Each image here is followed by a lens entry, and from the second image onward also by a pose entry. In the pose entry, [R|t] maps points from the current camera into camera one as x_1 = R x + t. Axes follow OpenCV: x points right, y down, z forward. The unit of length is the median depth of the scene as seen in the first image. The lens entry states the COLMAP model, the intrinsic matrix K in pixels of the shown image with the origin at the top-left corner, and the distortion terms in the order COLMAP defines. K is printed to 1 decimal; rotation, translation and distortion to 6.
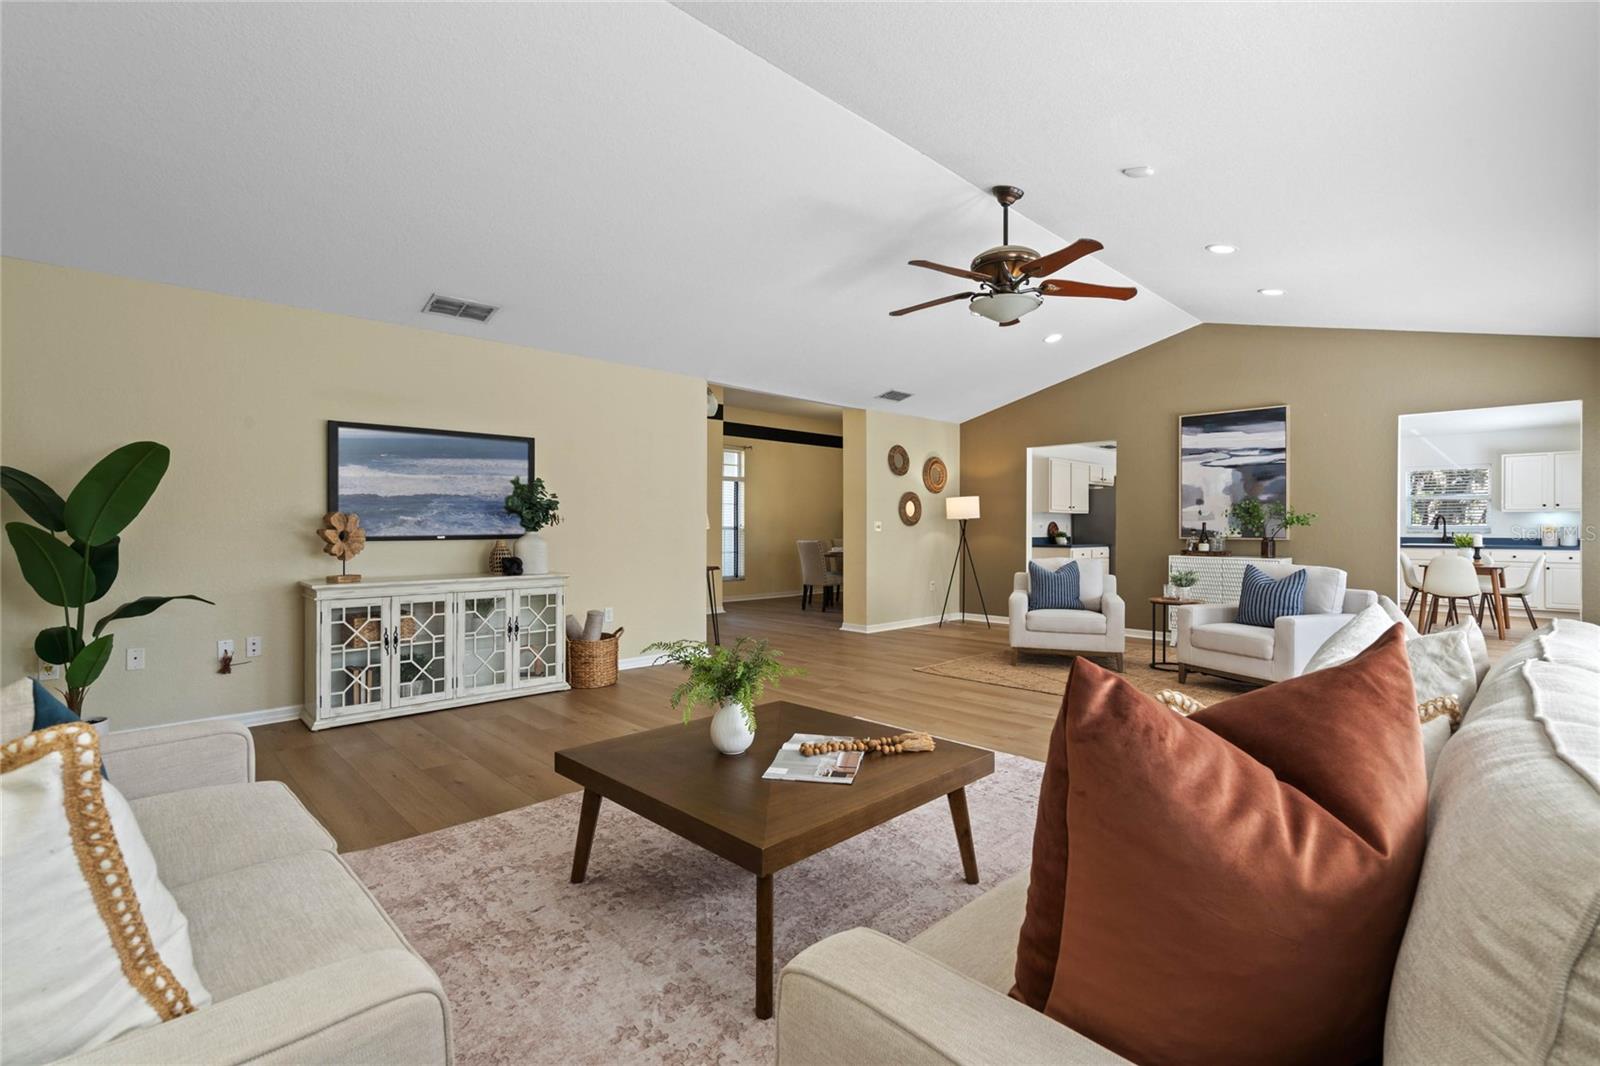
lens RADIAL K [[727.6, 0, 801.1], [0, 727.6, 526.2], [0, 0, 1]] dist [-0.001140, 0.000577]
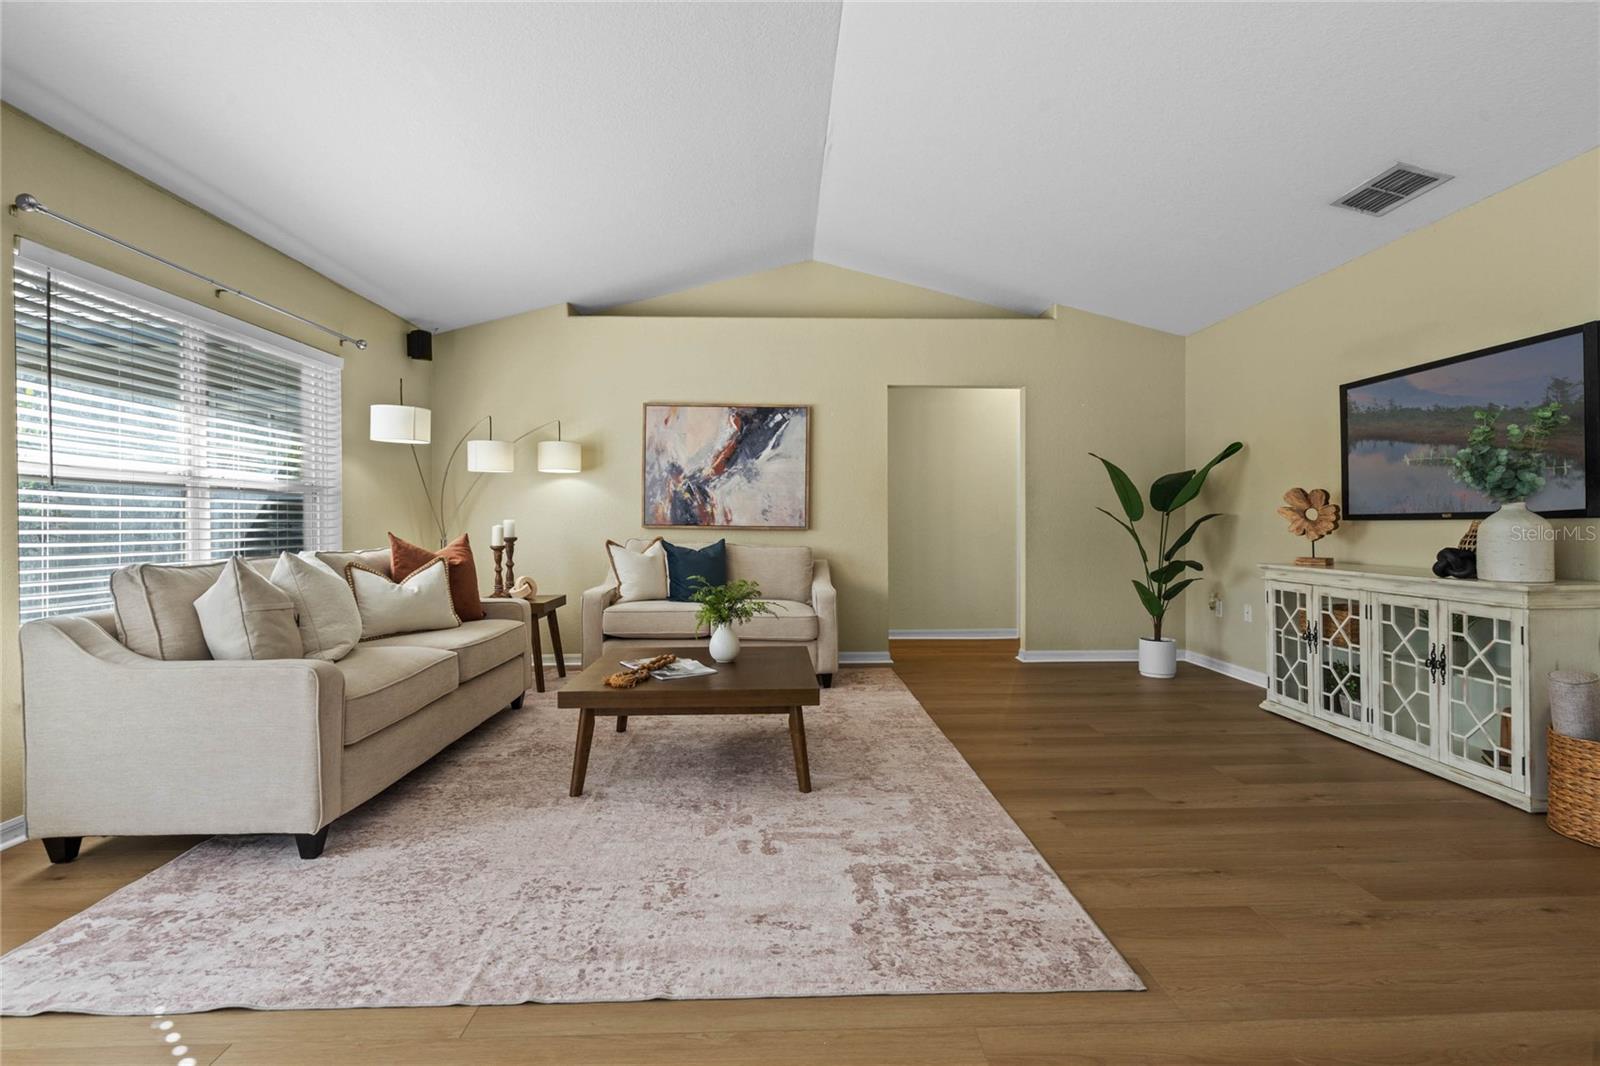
lens RADIAL K [[738.2, 0, 800.0], [0, 738.2, 533.0], [0, 0, 1]] dist [-0.000870, -0.000266]
pose [[-0.676899, 0.011910, -0.735980, 0.311888], [0.007838, 0.999929, 0.008973, 0.015078], [0.736034, 0.000305, -0.676944, 0.745936]]
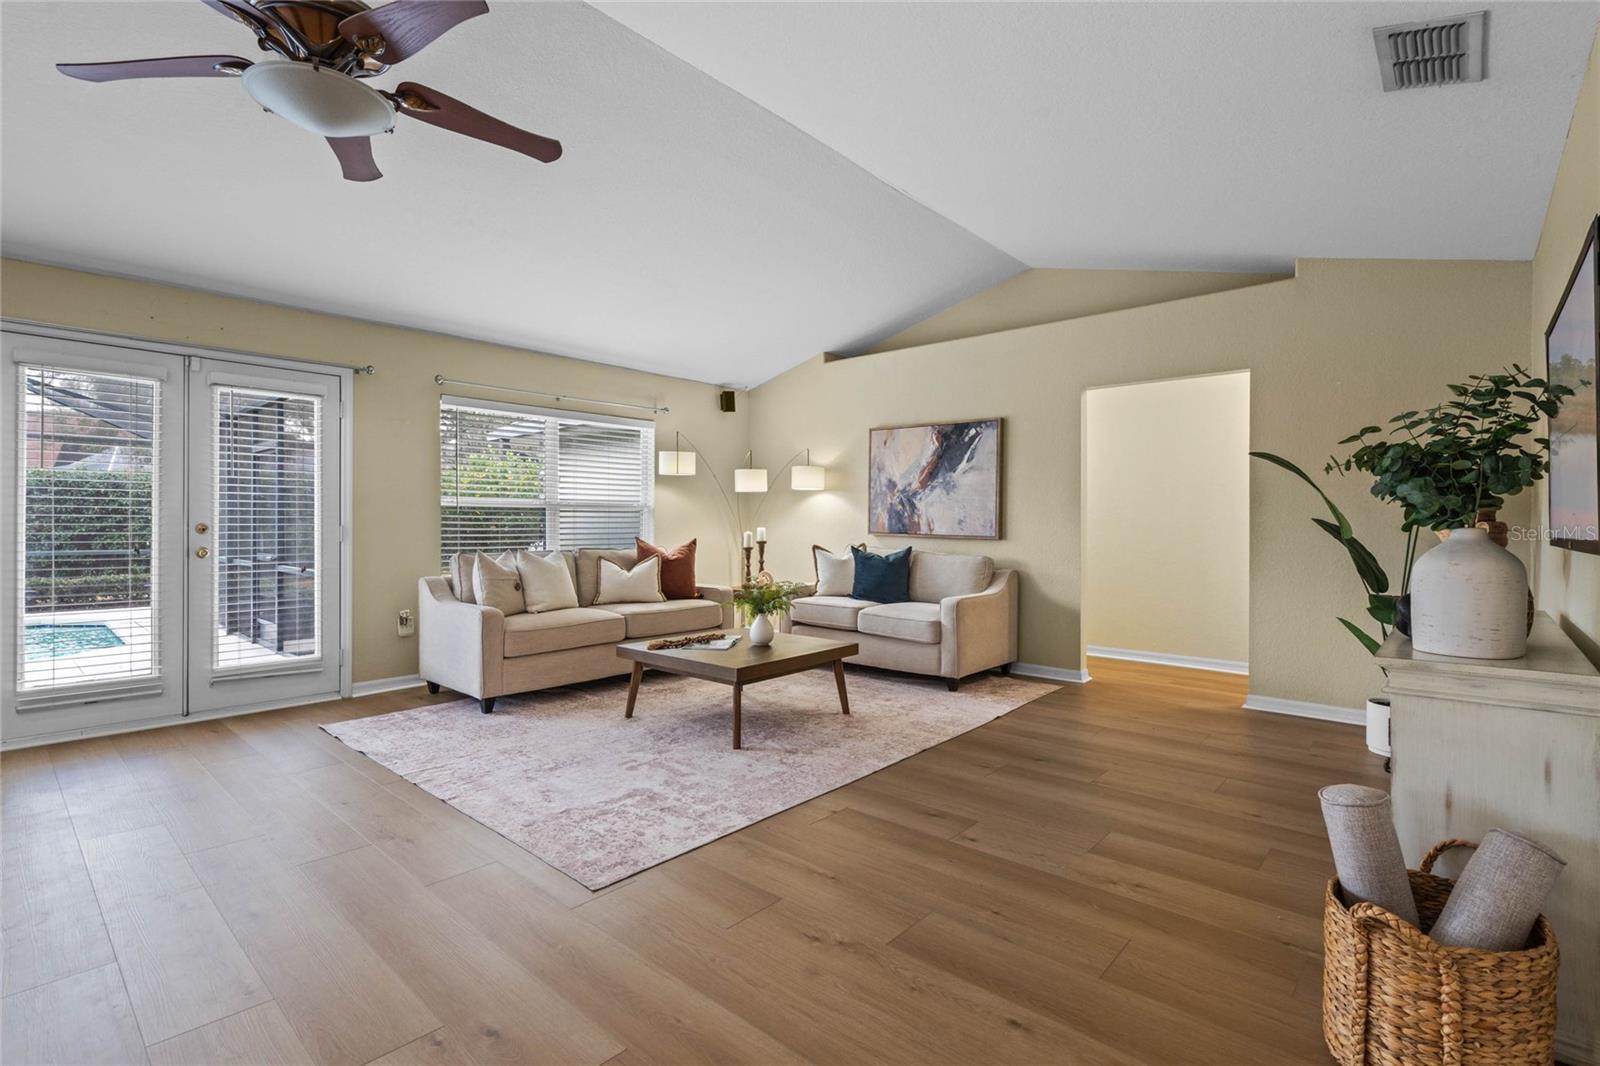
lens RADIAL K [[727.6, 0, 801.1], [0, 727.6, 526.2], [0, 0, 1]] dist [-0.001140, 0.000577]
pose [[-0.996719, -0.002517, -0.080905, -0.015441], [-0.002443, 0.999996, -0.001019, 0.004726], [0.080907, -0.000818, -0.996721, 1.004641]]
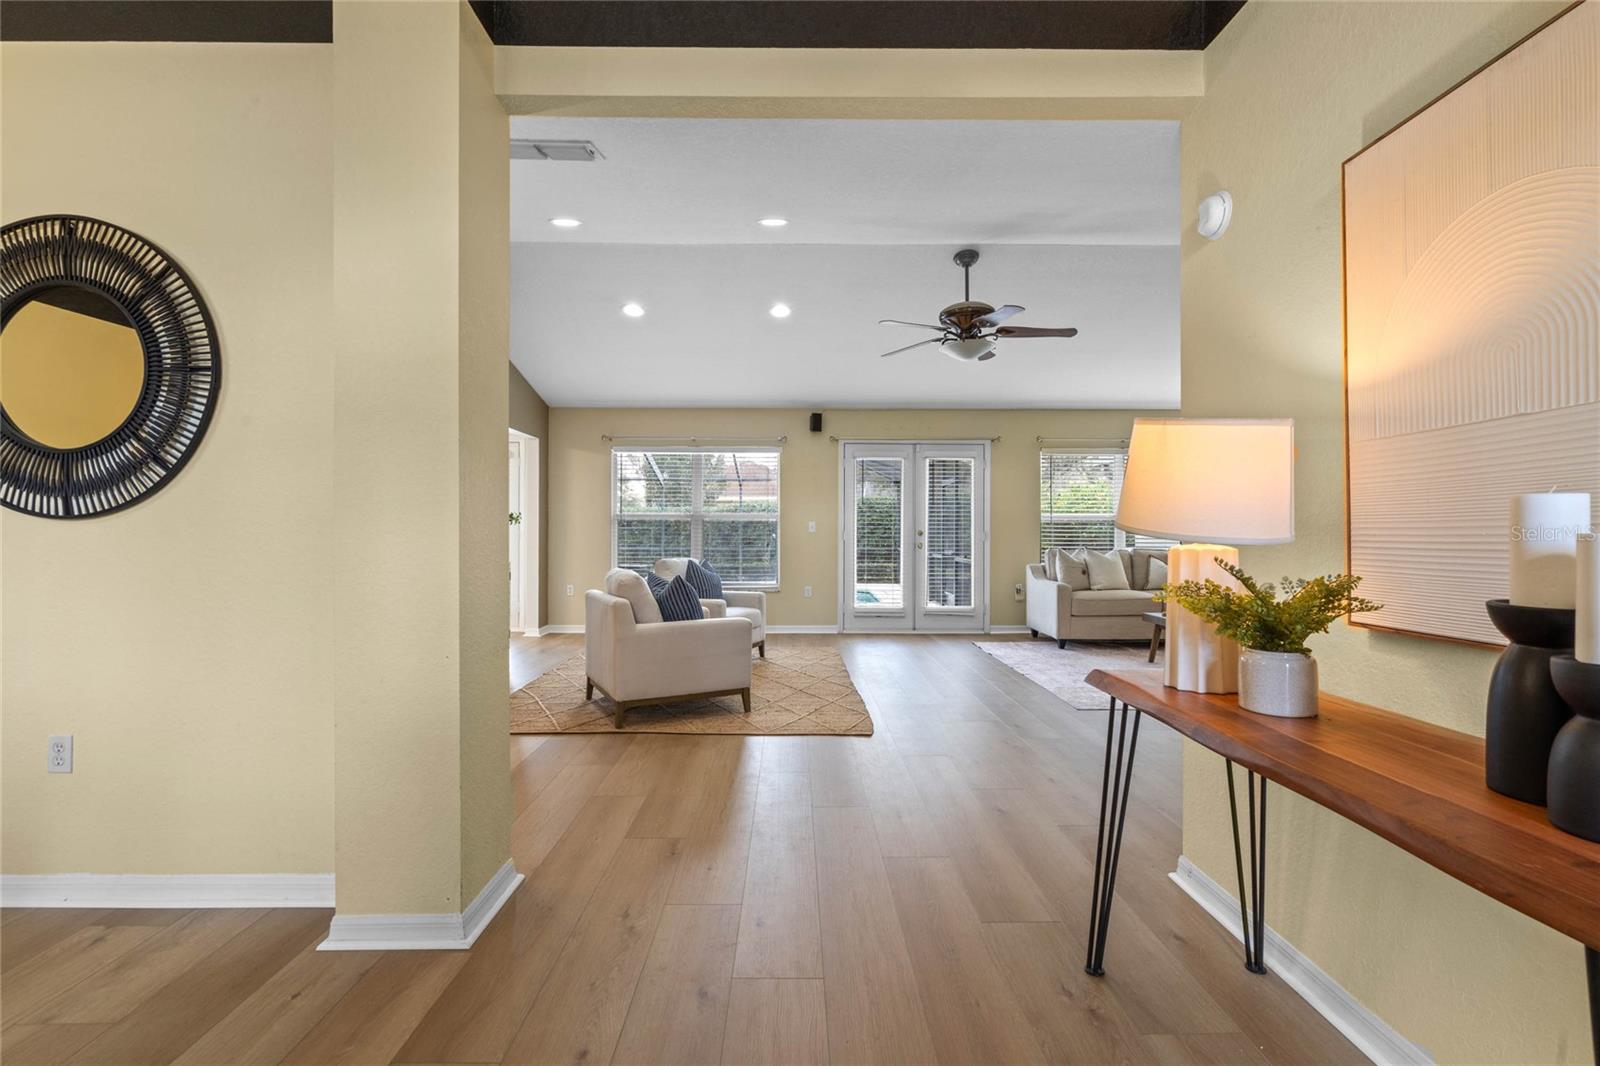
lens RADIAL K [[727.6, 0, 801.1], [0, 727.6, 526.2], [0, 0, 1]] dist [-0.001140, 0.000577]
pose [[-0.726561, 0.002457, 0.687098, -0.235802], [-0.006481, 0.999925, -0.010429, 0.009679], [-0.687072, -0.012031, -0.726490, 1.350367]]
